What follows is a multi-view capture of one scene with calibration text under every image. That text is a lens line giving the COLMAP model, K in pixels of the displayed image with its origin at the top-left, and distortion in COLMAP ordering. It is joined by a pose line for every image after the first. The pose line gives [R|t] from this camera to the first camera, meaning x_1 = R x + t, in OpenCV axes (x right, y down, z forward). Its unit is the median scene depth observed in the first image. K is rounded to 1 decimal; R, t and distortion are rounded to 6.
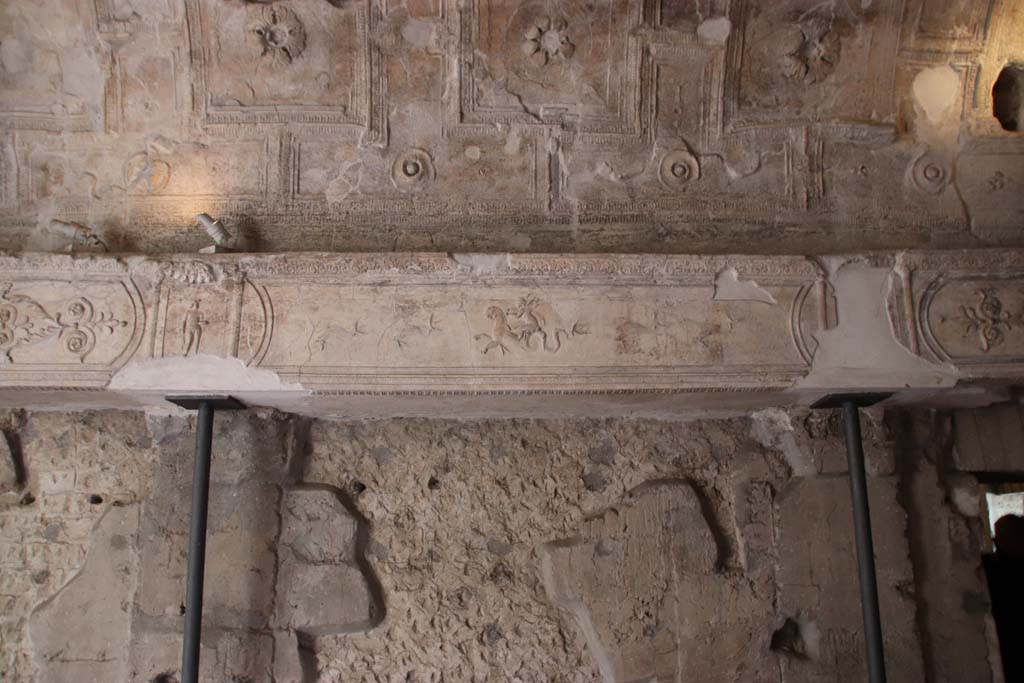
lens RADIAL K [[997.8, 0, 512.0], [0, 997.8, 341.5], [0, 0, 1]] dist [-0.110653, 0.289821]
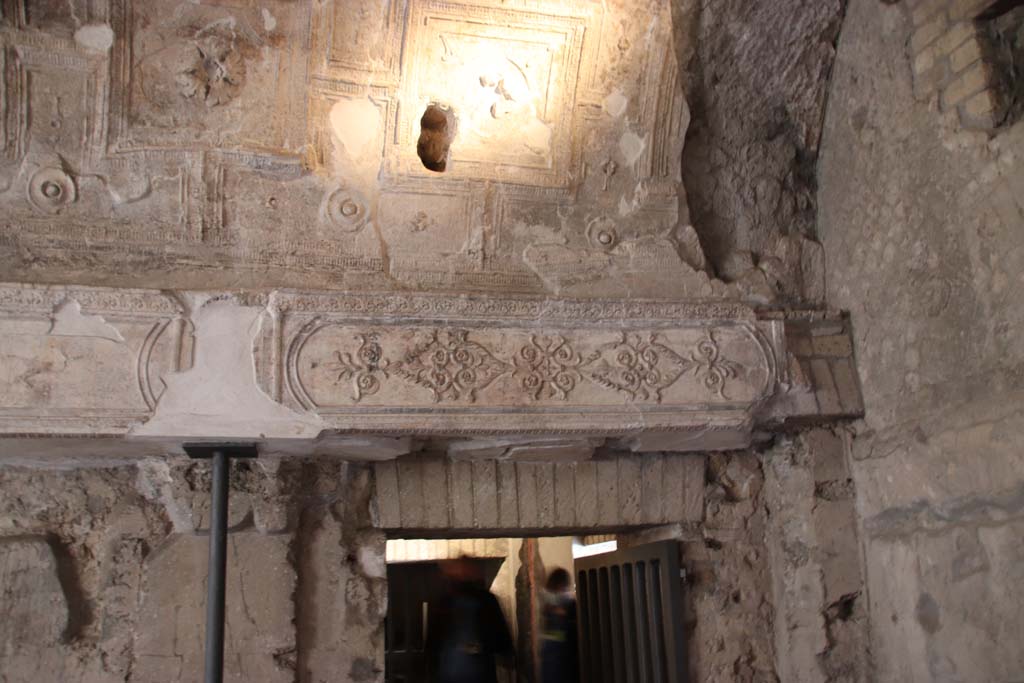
lens RADIAL K [[997.8, 0, 512.0], [0, 997.8, 341.5], [0, 0, 1]] dist [-0.110653, 0.289821]
pose [[0.983132, 0.036452, 0.179227, 0.423014], [-0.029365, 0.998684, -0.042040, -0.009935], [-0.180523, 0.036068, 0.982909, 0.047969]]
